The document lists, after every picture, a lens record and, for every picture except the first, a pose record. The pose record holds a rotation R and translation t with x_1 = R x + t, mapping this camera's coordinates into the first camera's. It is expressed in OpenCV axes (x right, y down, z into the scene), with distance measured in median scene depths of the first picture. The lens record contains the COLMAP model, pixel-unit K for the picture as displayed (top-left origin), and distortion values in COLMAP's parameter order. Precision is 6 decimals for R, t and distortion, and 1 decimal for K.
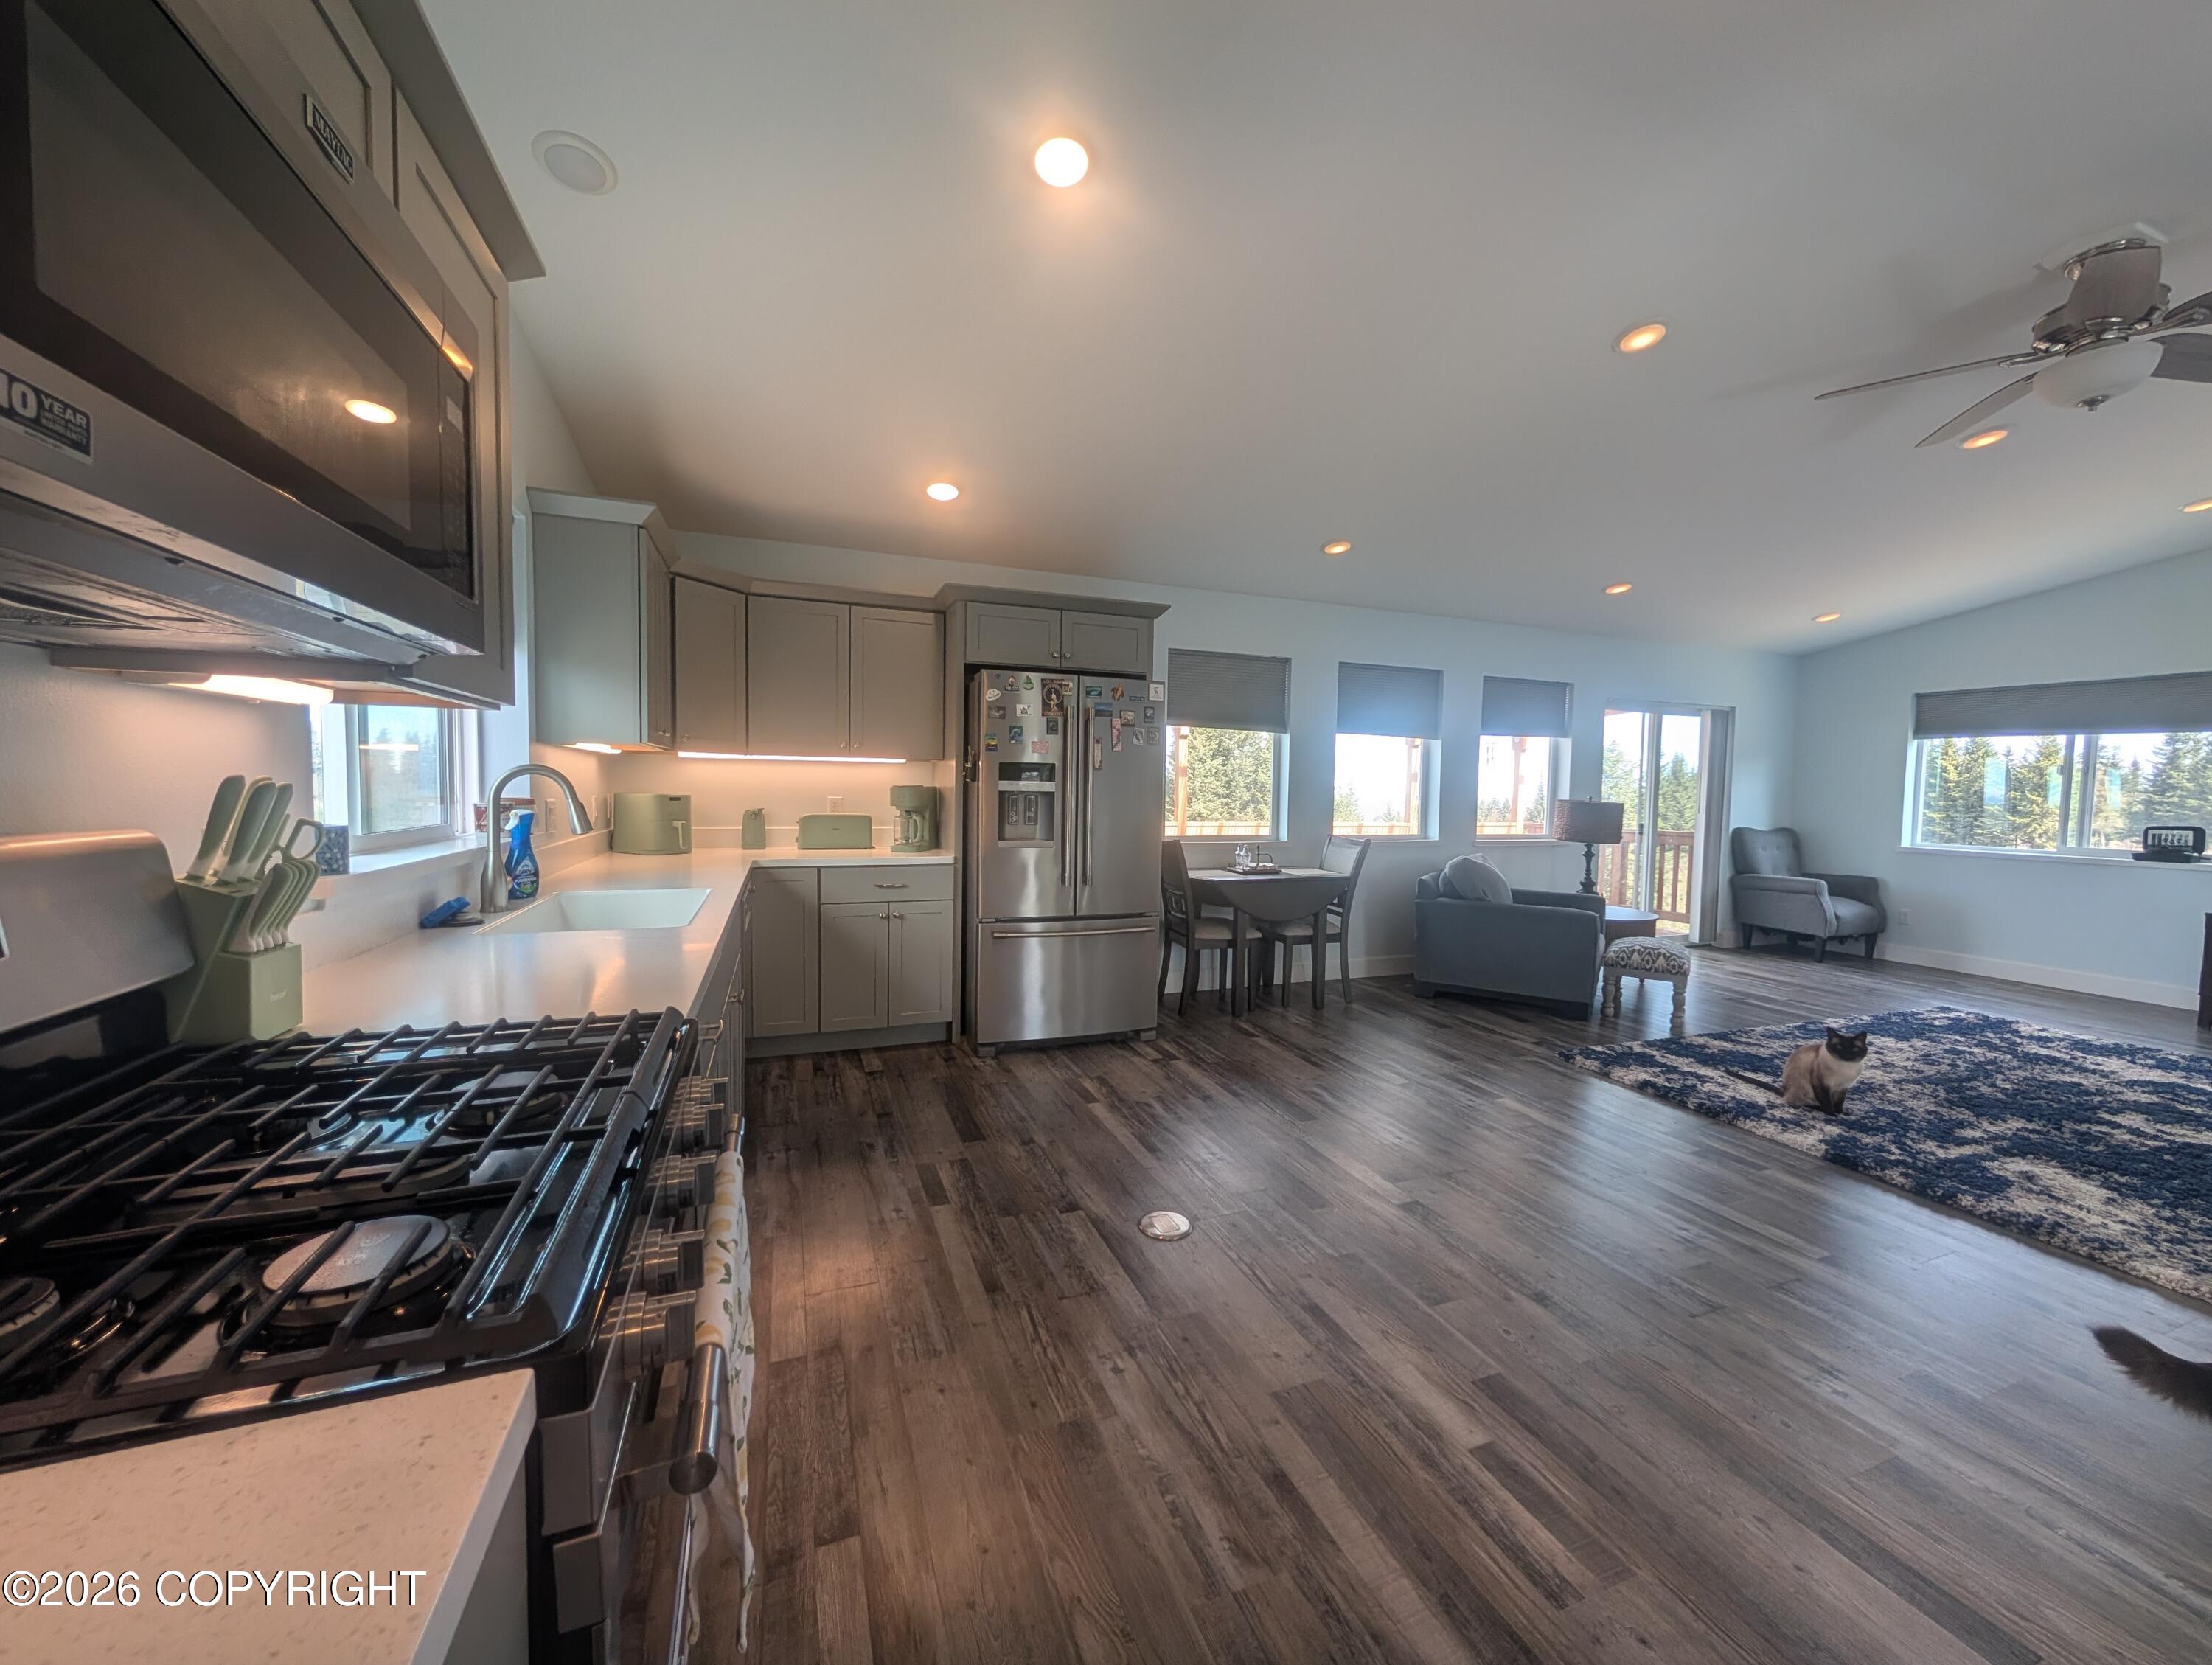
lens RADIAL K [[834.2, 0, 1113.6], [0, 834.2, 827.5], [0, 0, 1]] dist [-0.001863, 0.000043]
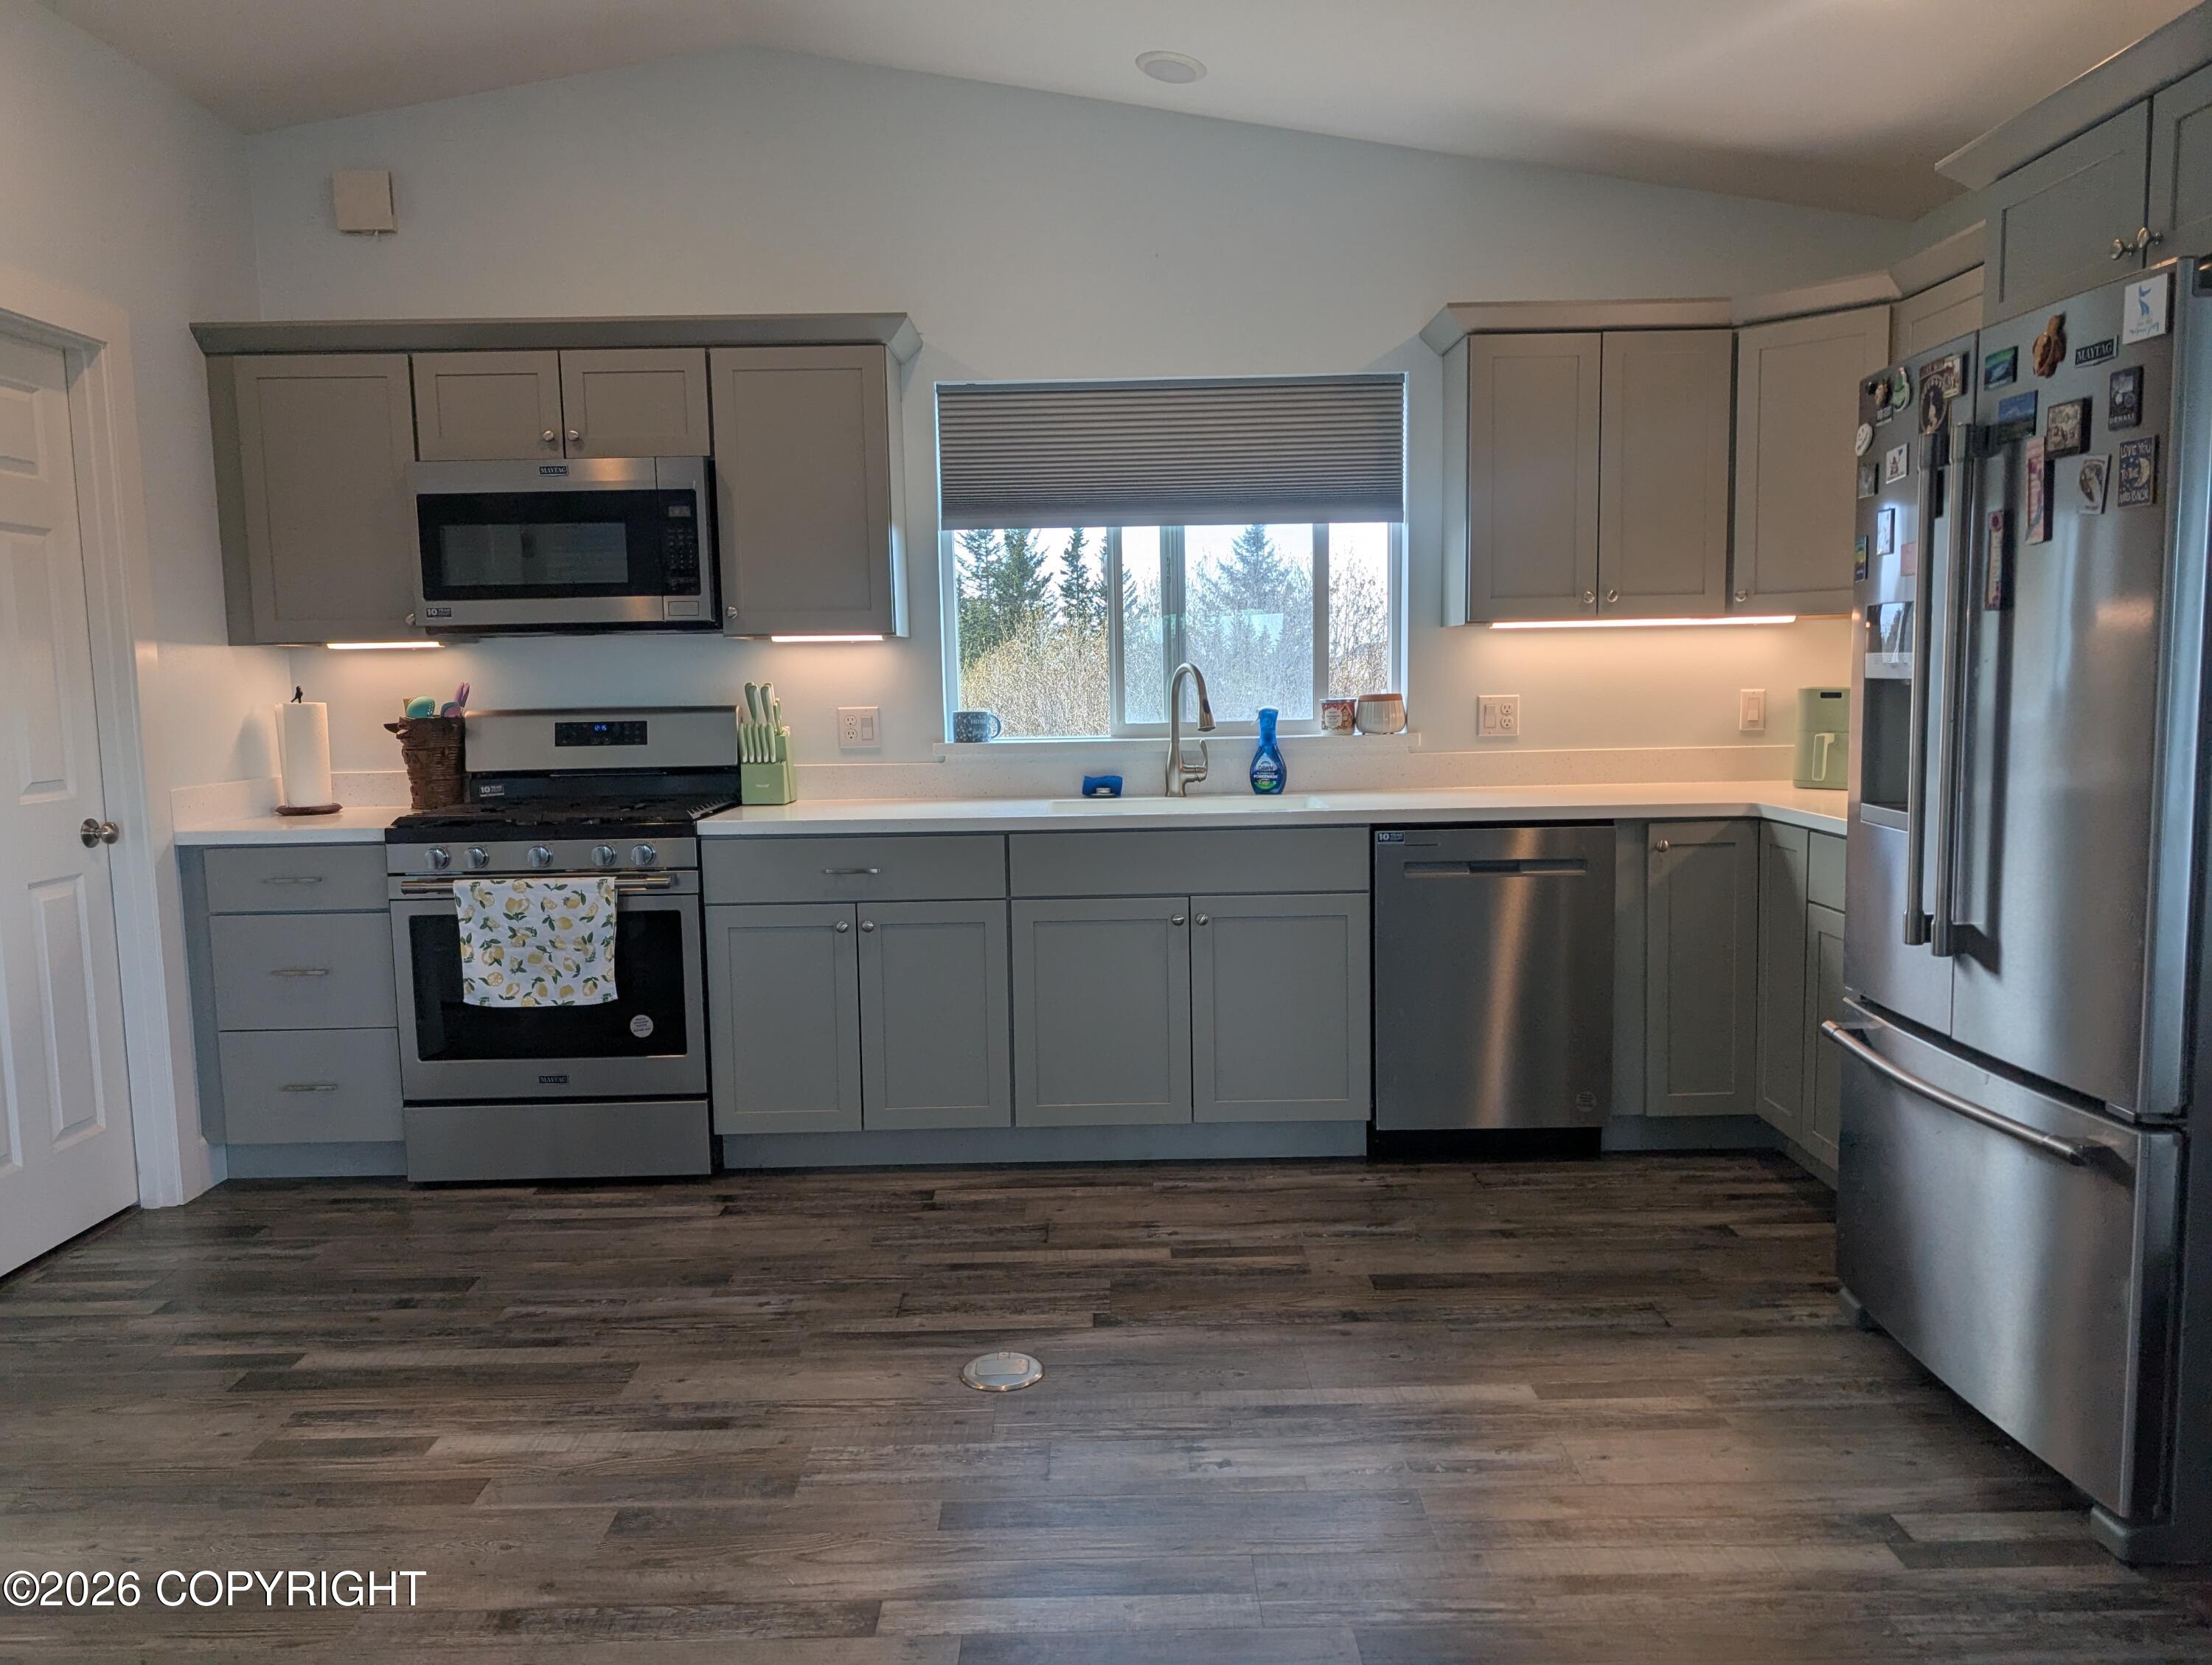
lens RADIAL K [[1608.9, 0, 1109.8], [0, 1608.9, 854.1], [0, 0, 1]] dist [0.015201, -0.003748]
pose [[-0.355197, 0.097179, -0.929726, 0.890900], [-0.033248, 0.992639, 0.116457, -0.047179], [0.934200, 0.072277, -0.349352, 1.158964]]
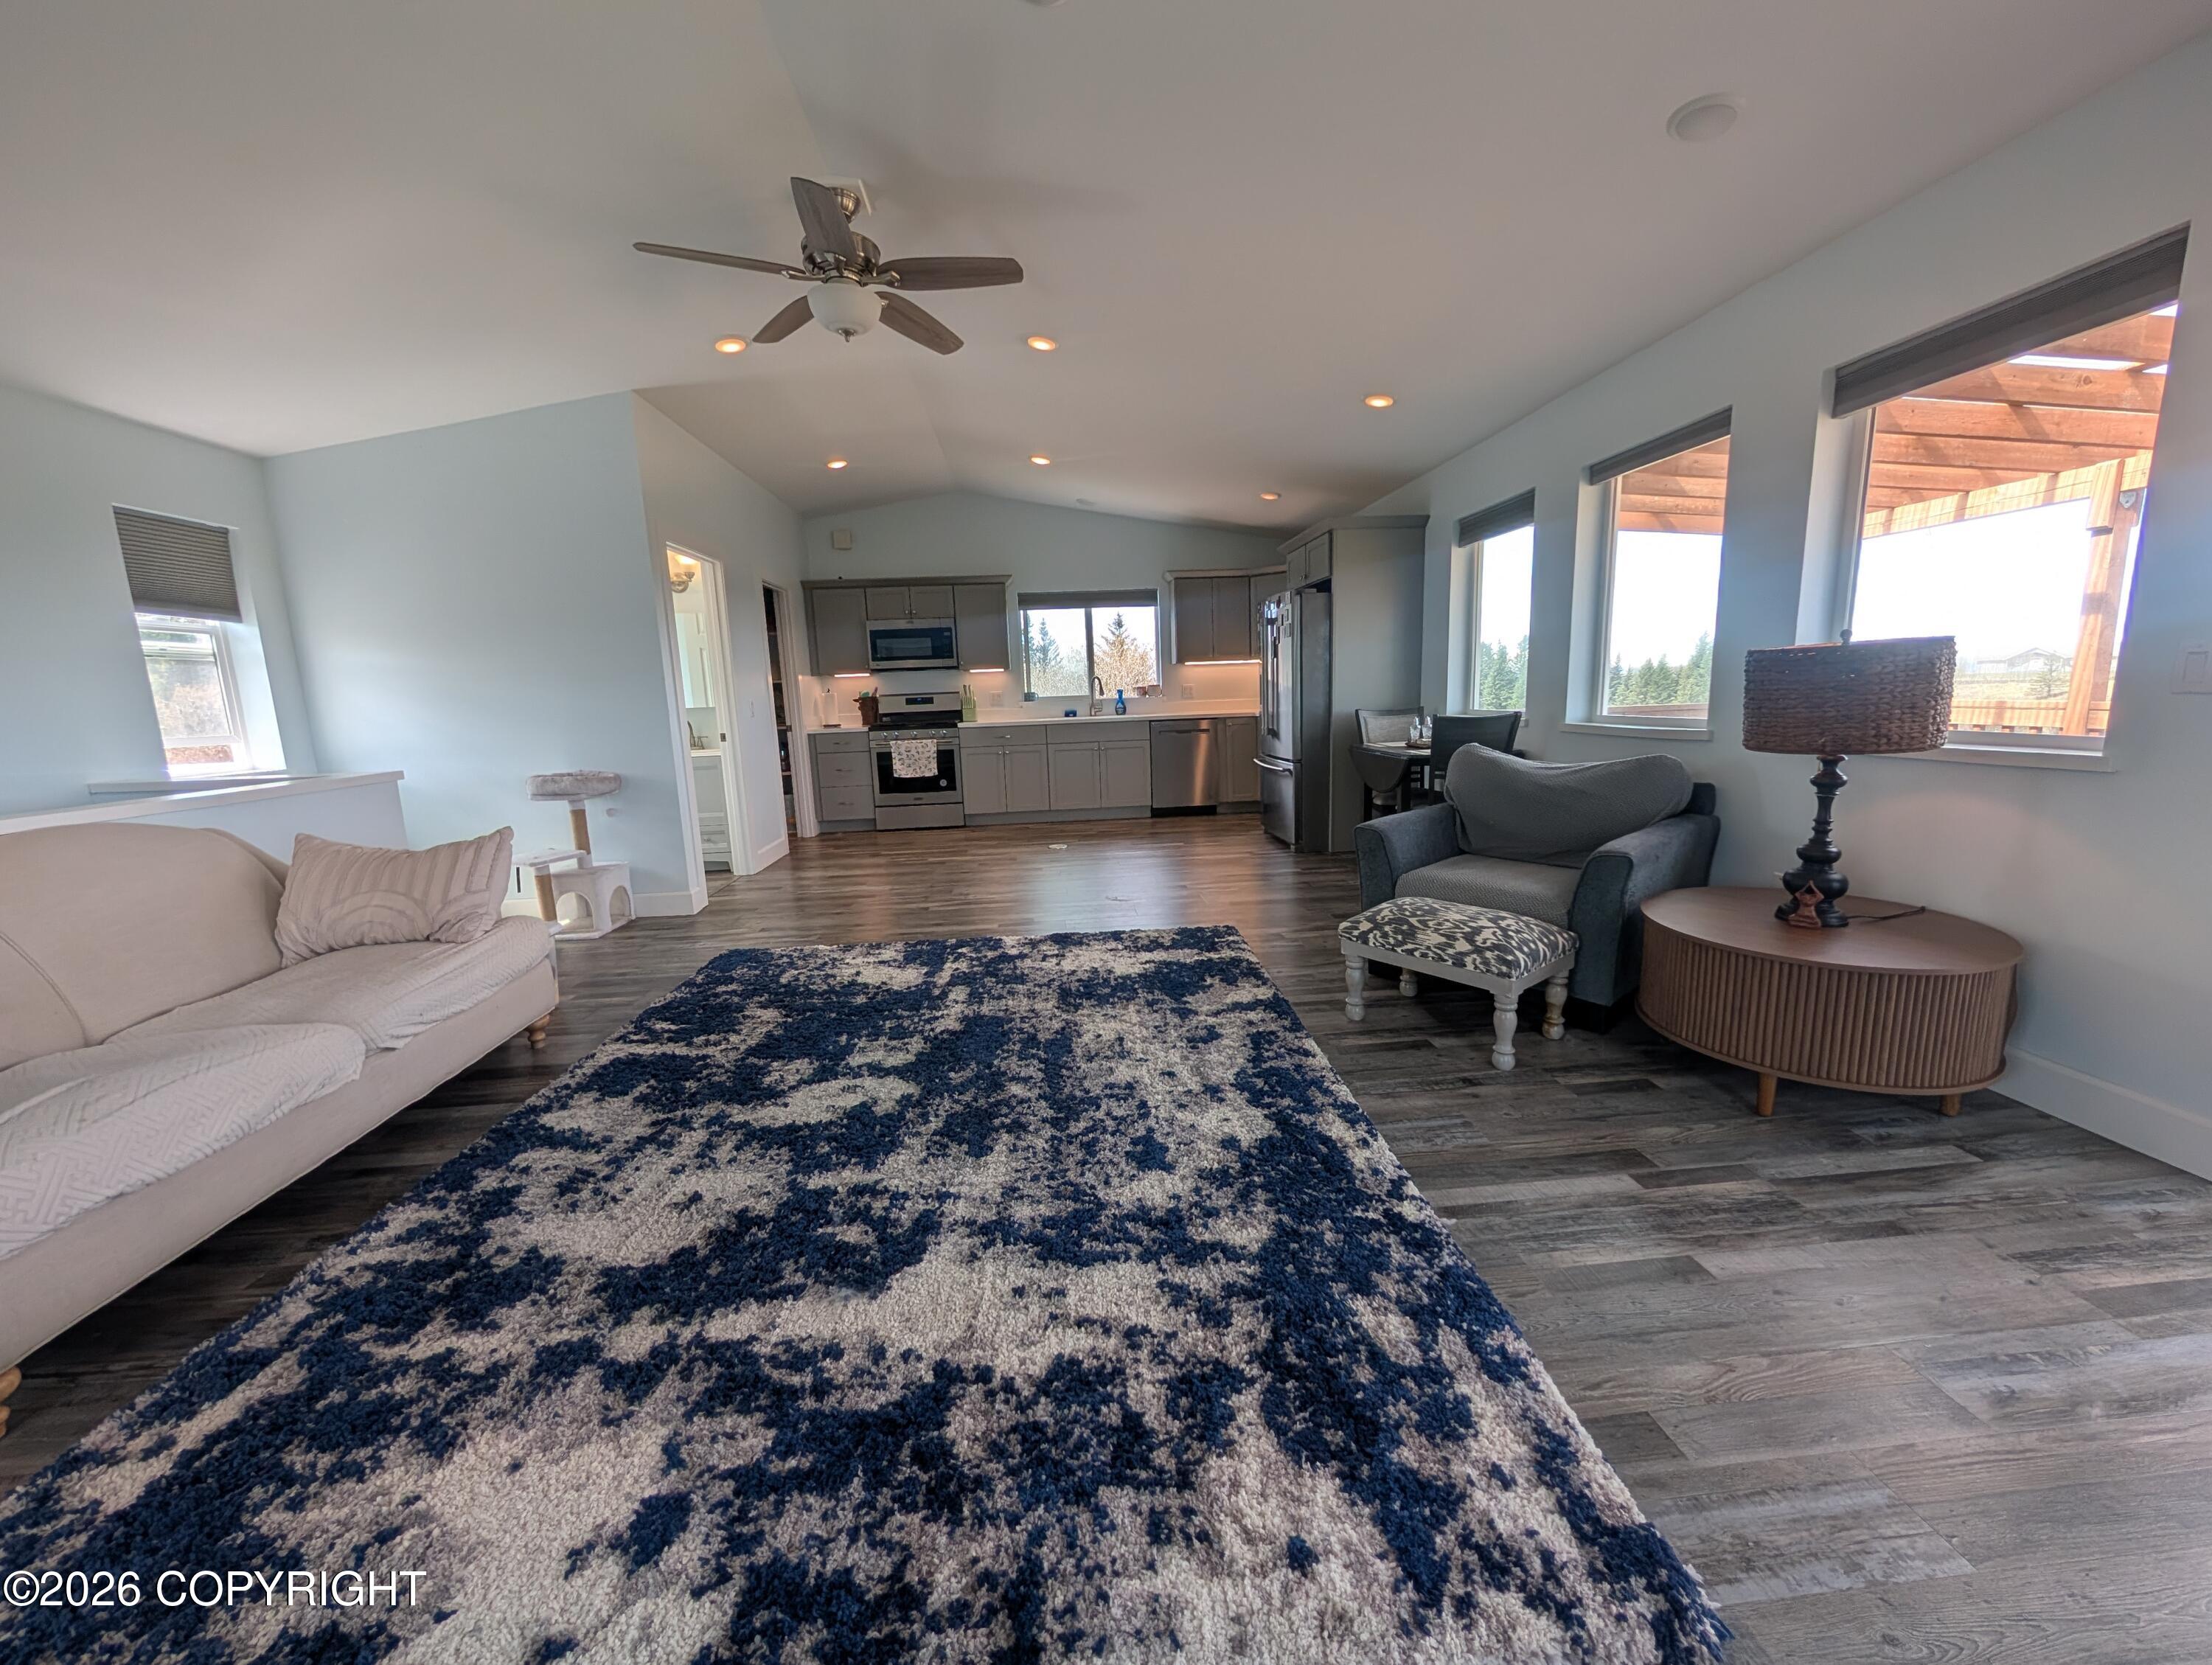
lens RADIAL K [[834.2, 0, 1111.6], [0, 834.2, 828.9], [0, 0, 1]] dist [-0.001863, 0.000043]
pose [[-0.284811, 0.154580, -0.946038, 1.973132], [-0.013858, 0.986145, 0.165306, -0.012356], [0.958483, 0.060192, -0.278723, 1.491164]]
